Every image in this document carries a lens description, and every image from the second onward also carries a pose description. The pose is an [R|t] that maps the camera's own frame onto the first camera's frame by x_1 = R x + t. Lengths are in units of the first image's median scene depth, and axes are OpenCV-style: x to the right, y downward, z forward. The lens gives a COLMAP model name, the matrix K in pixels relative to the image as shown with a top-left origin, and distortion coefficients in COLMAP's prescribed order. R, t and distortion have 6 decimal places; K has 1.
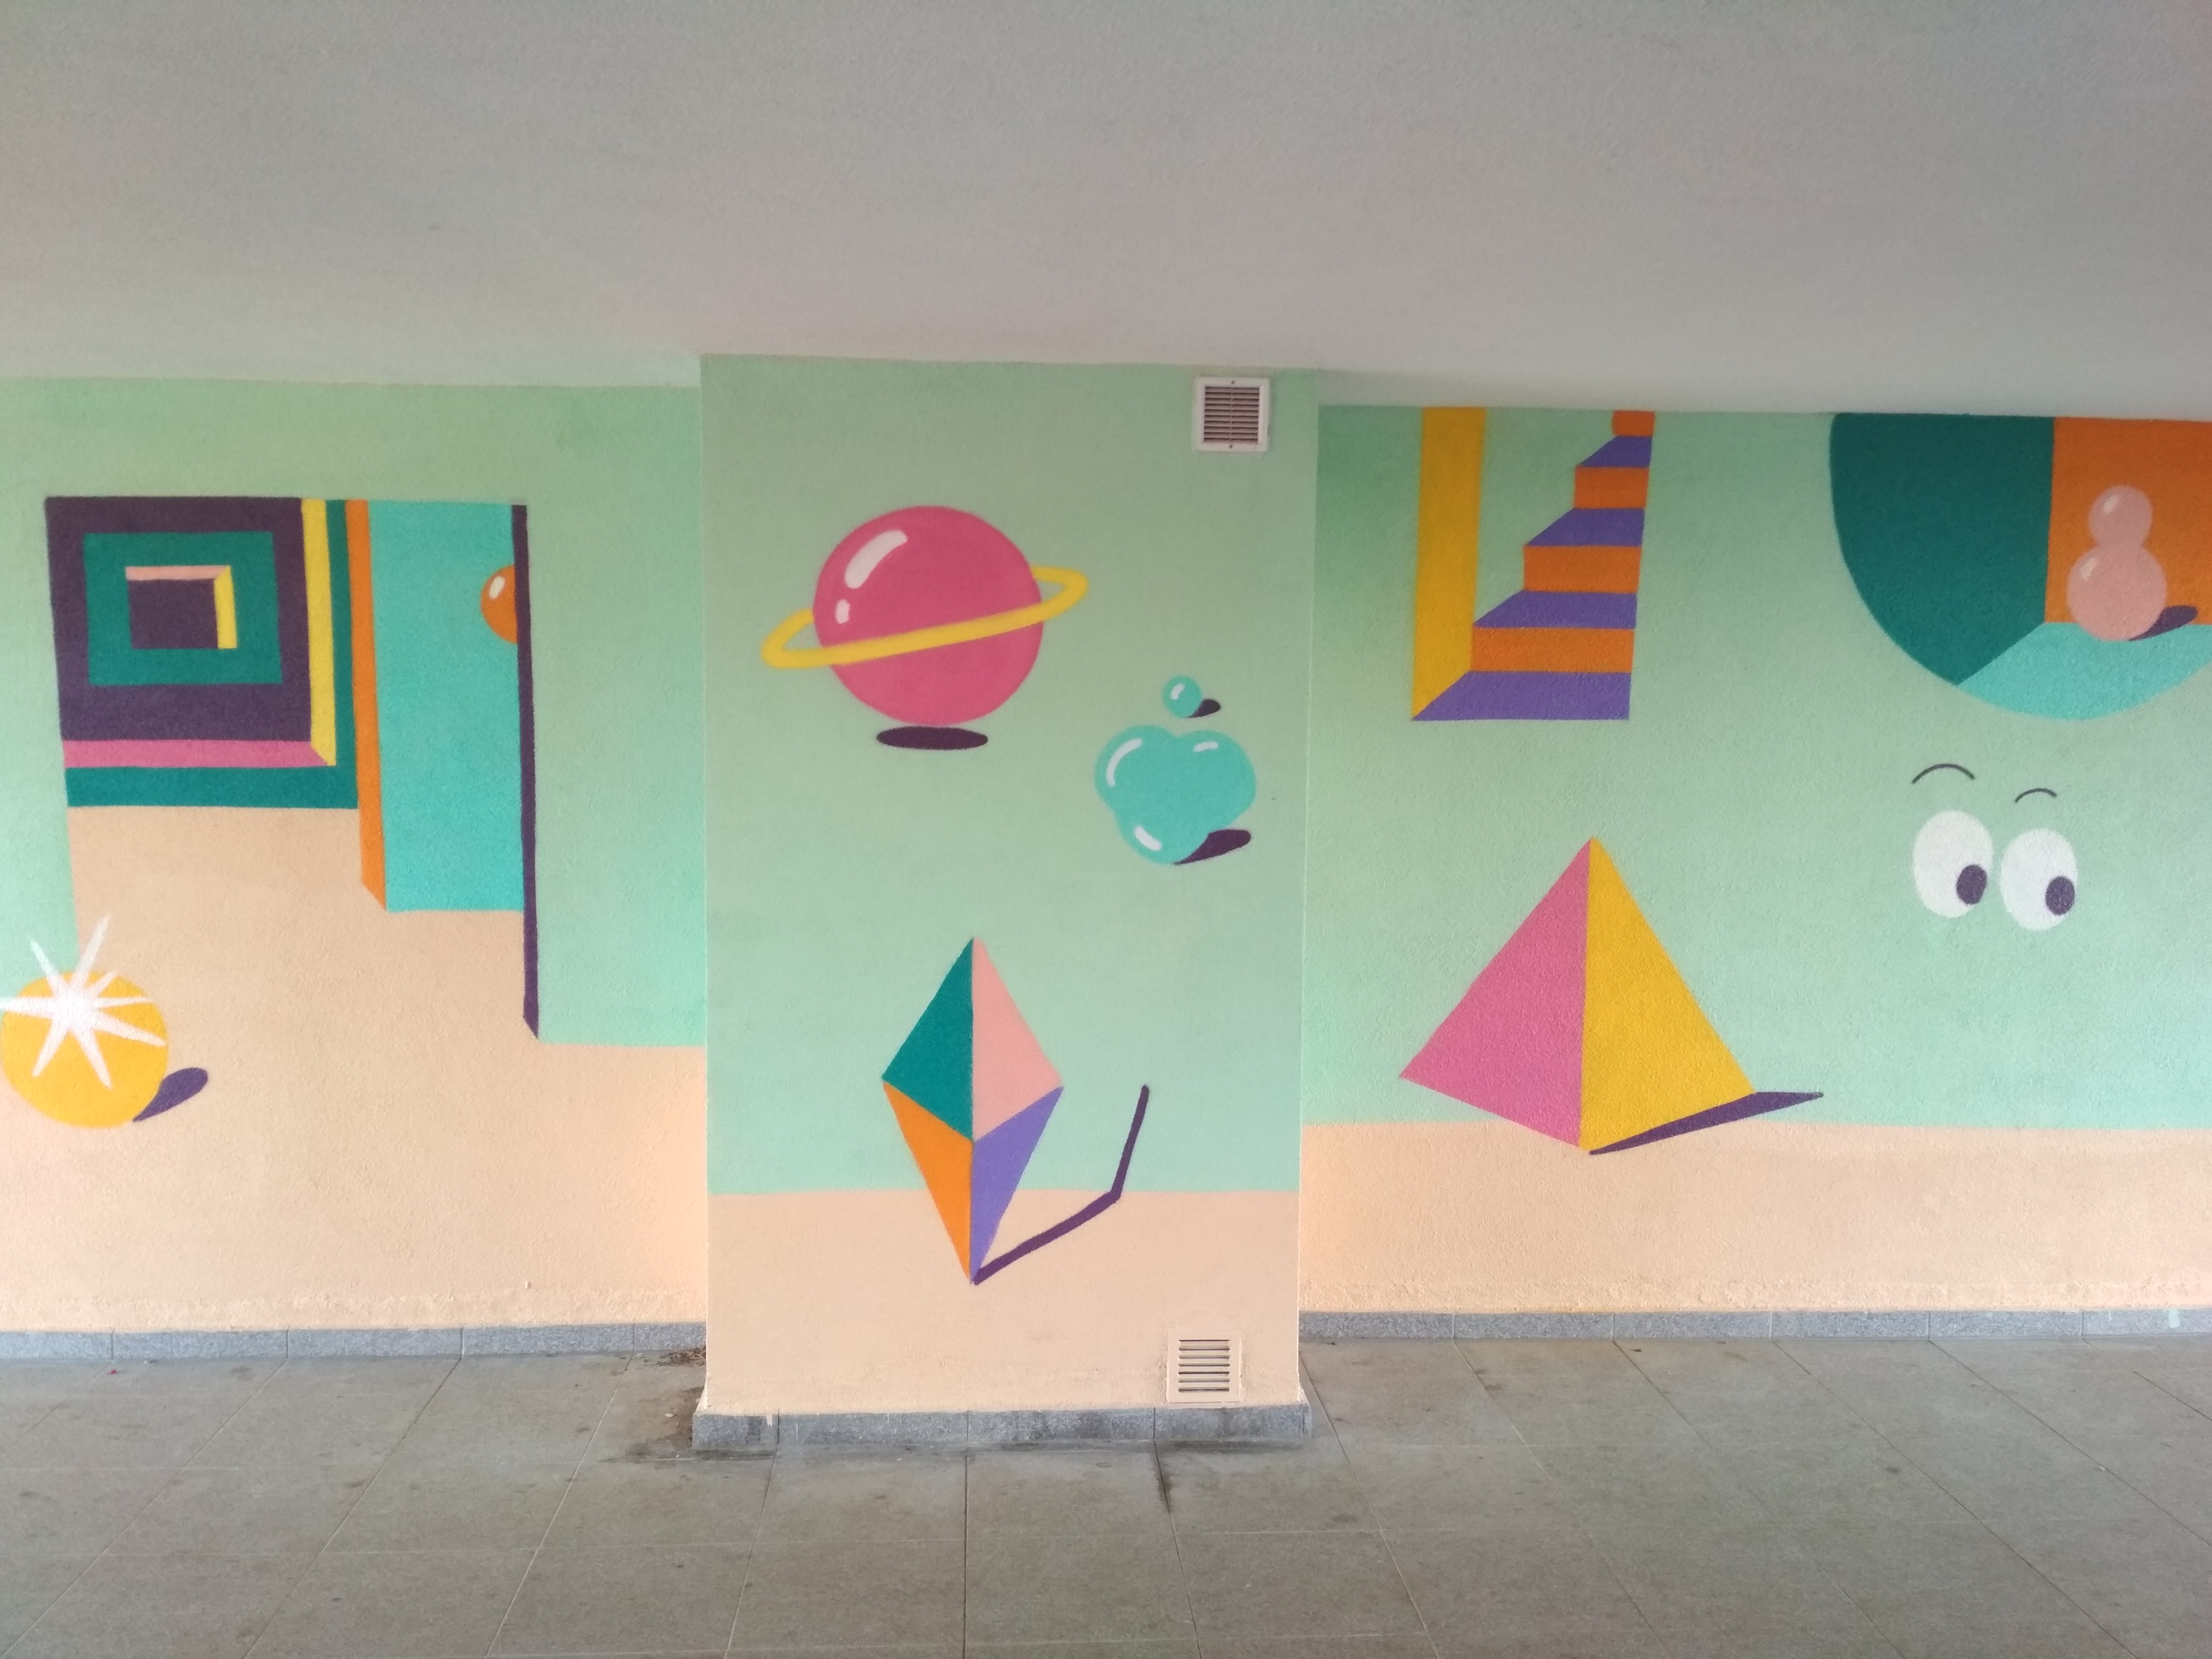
lens RADIAL K [[1990.5, 0, 1106.0], [0, 1990.5, 829.5], [0, 0, 1]] dist [0.145016, -0.318069]
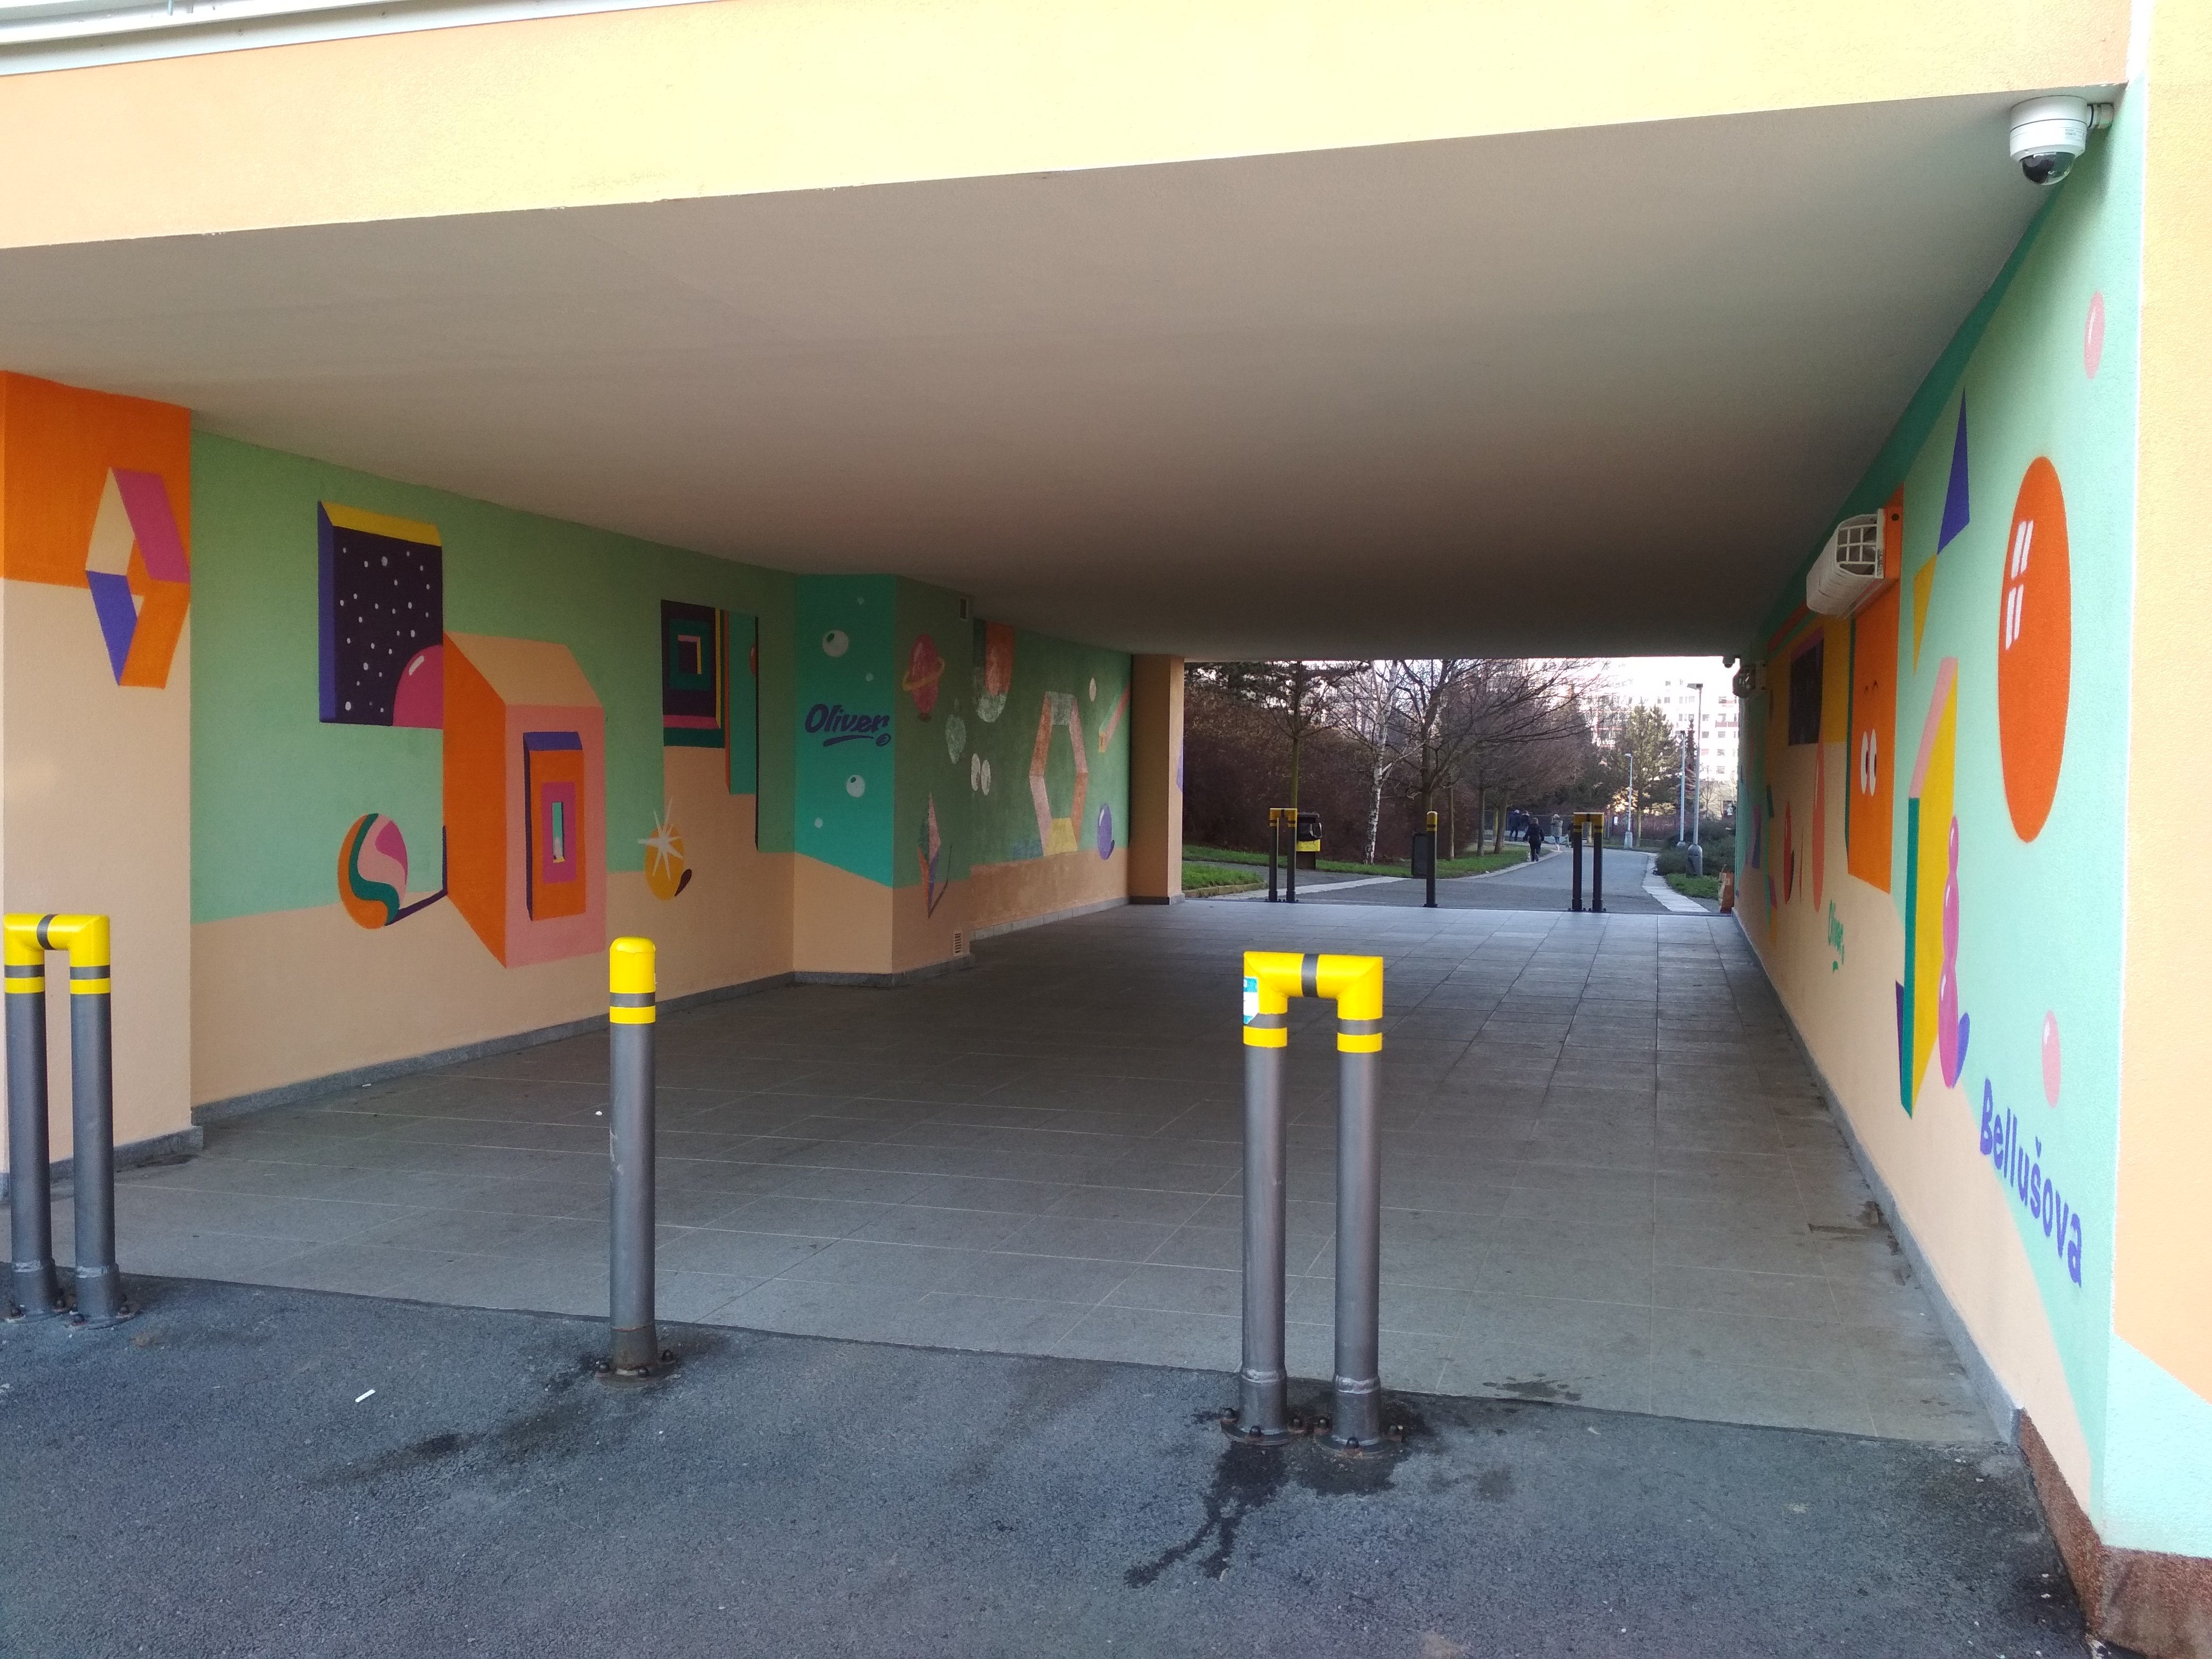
lens RADIAL K [[1990.5, 0, 1106.0], [0, 1990.5, 829.5], [0, 0, 1]] dist [0.145016, -0.318069]
pose [[0.331588, -0.033848, 0.942817, -2.316977], [0.063326, 0.997901, 0.013554, 0.076020], [-0.941296, 0.055210, 0.333036, -0.122554]]
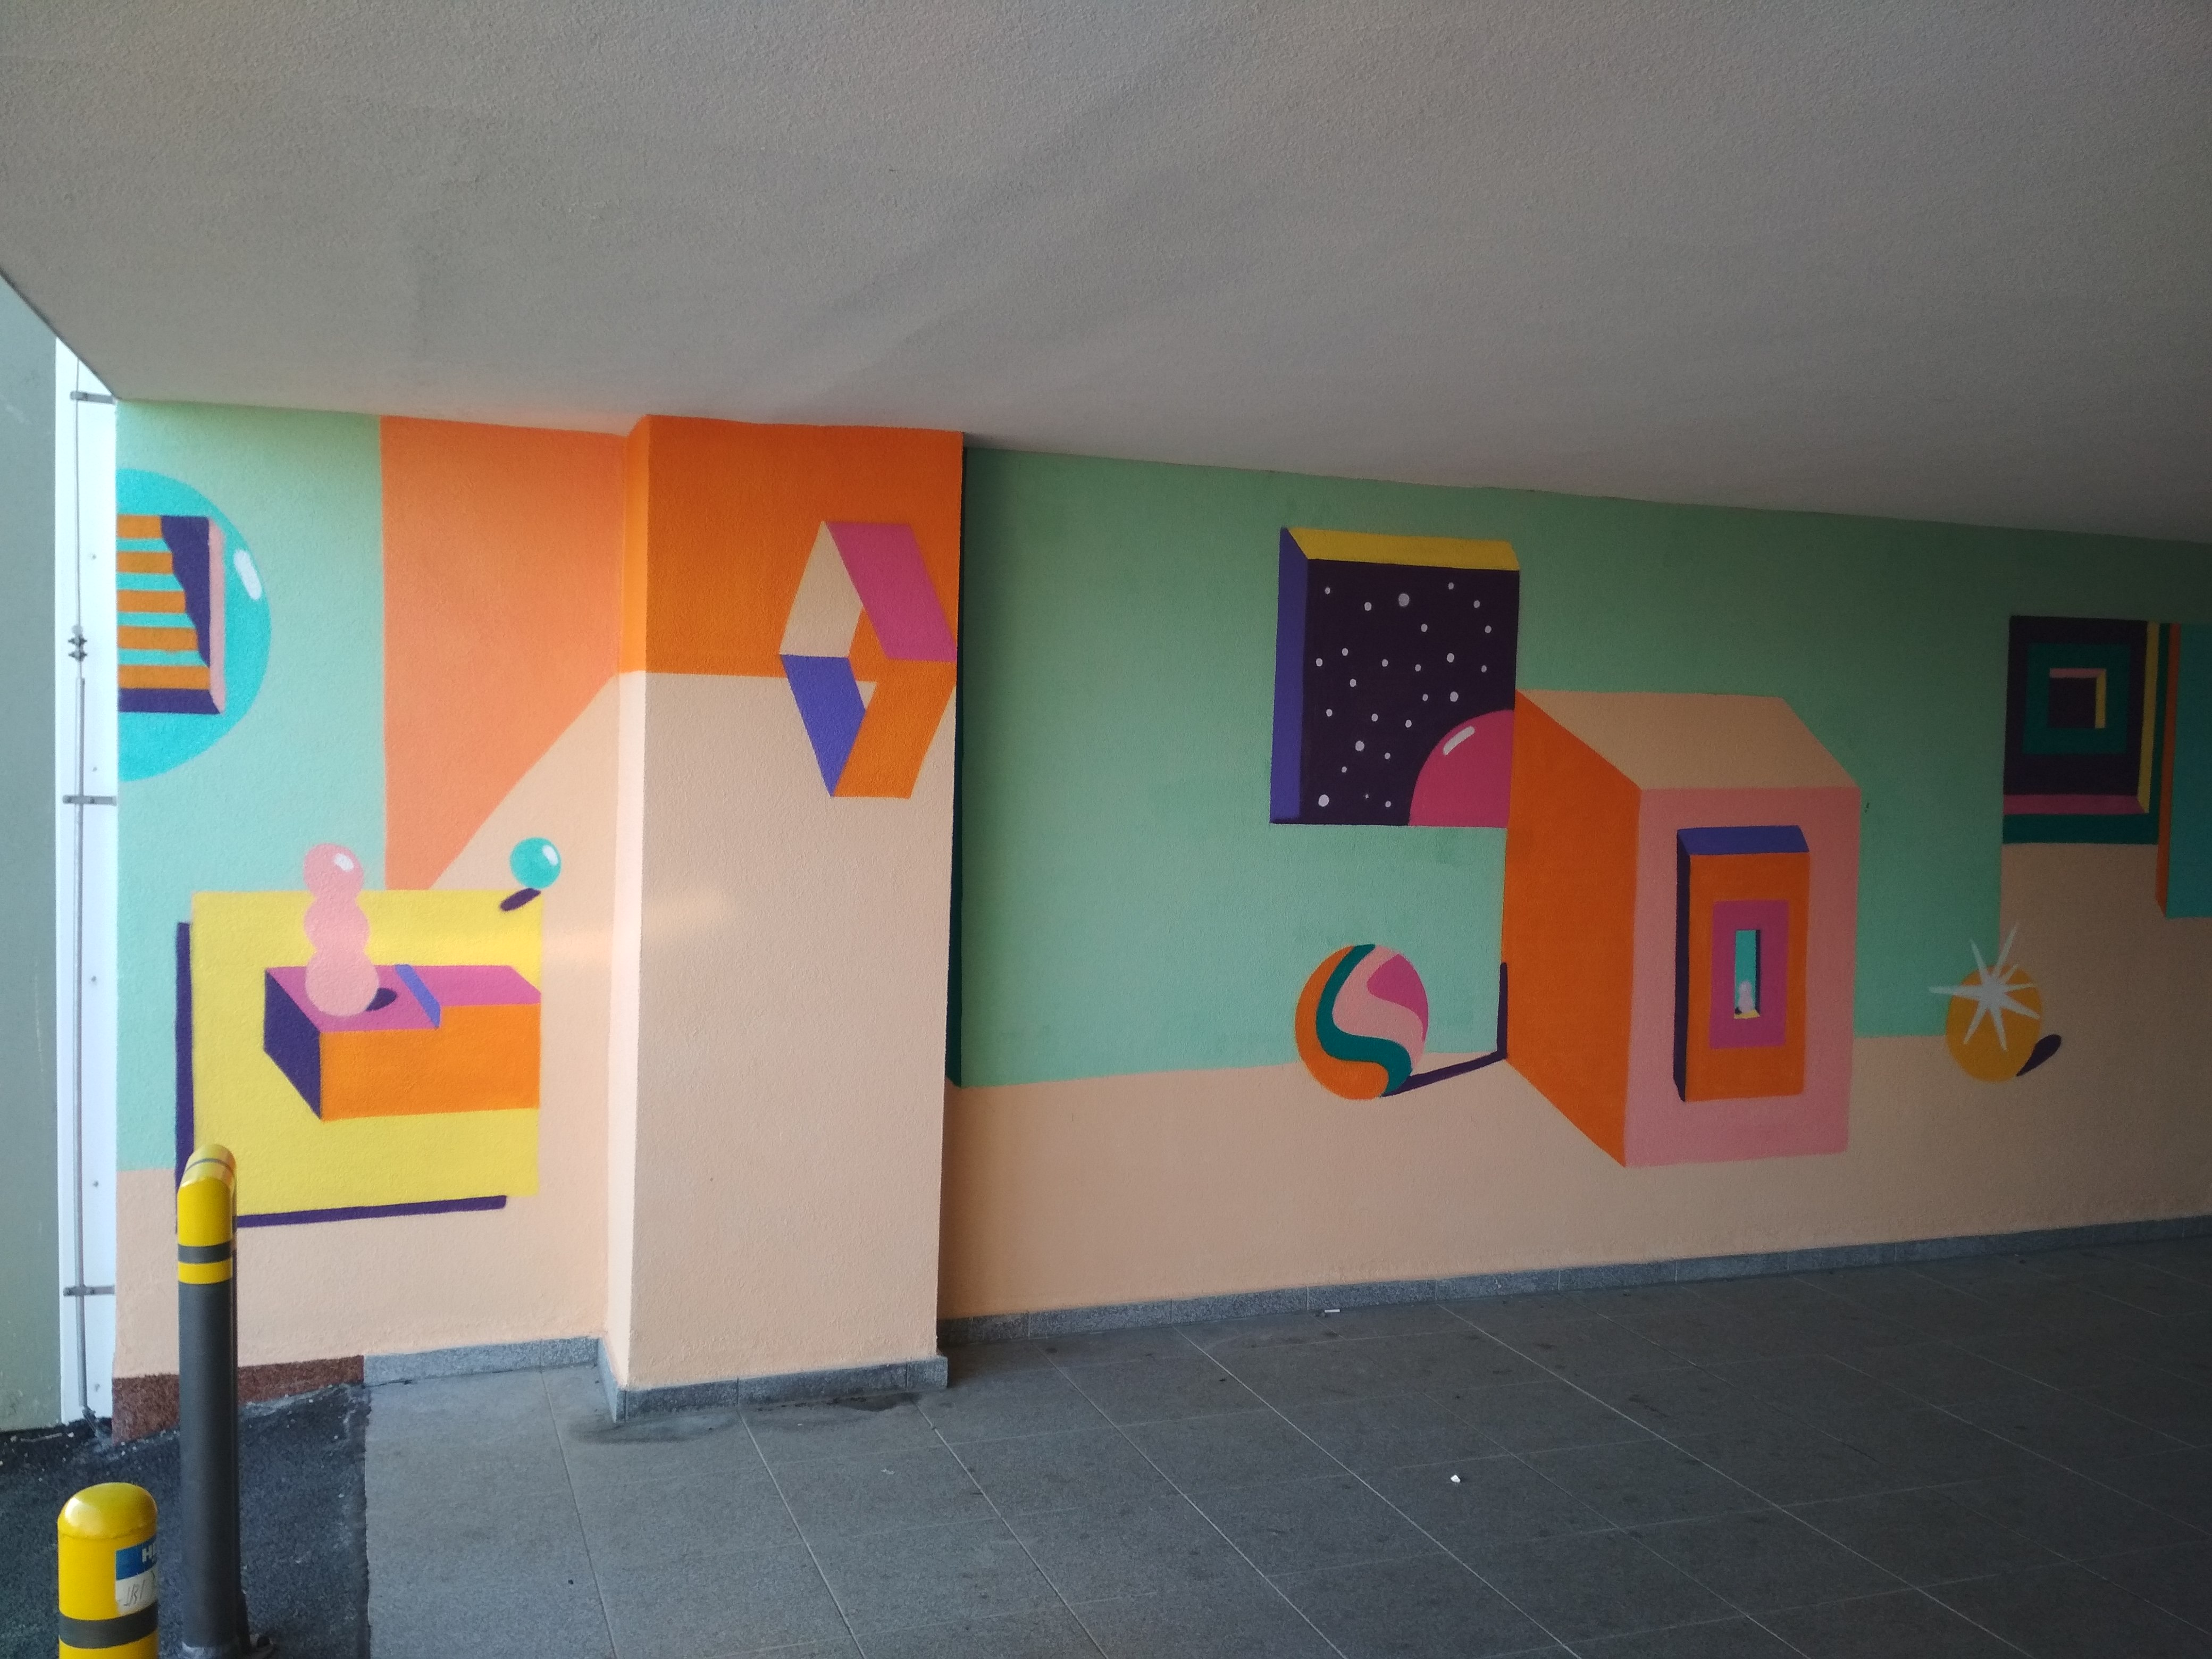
lens RADIAL K [[1990.5, 0, 1106.0], [0, 1990.5, 829.5], [0, 0, 1]] dist [0.145016, -0.318069]
pose [[0.955107, 0.000003, 0.296260, -1.476067], [-0.001238, 0.999991, 0.003982, -0.025210], [-0.296258, -0.004170, 0.955099, -0.111789]]
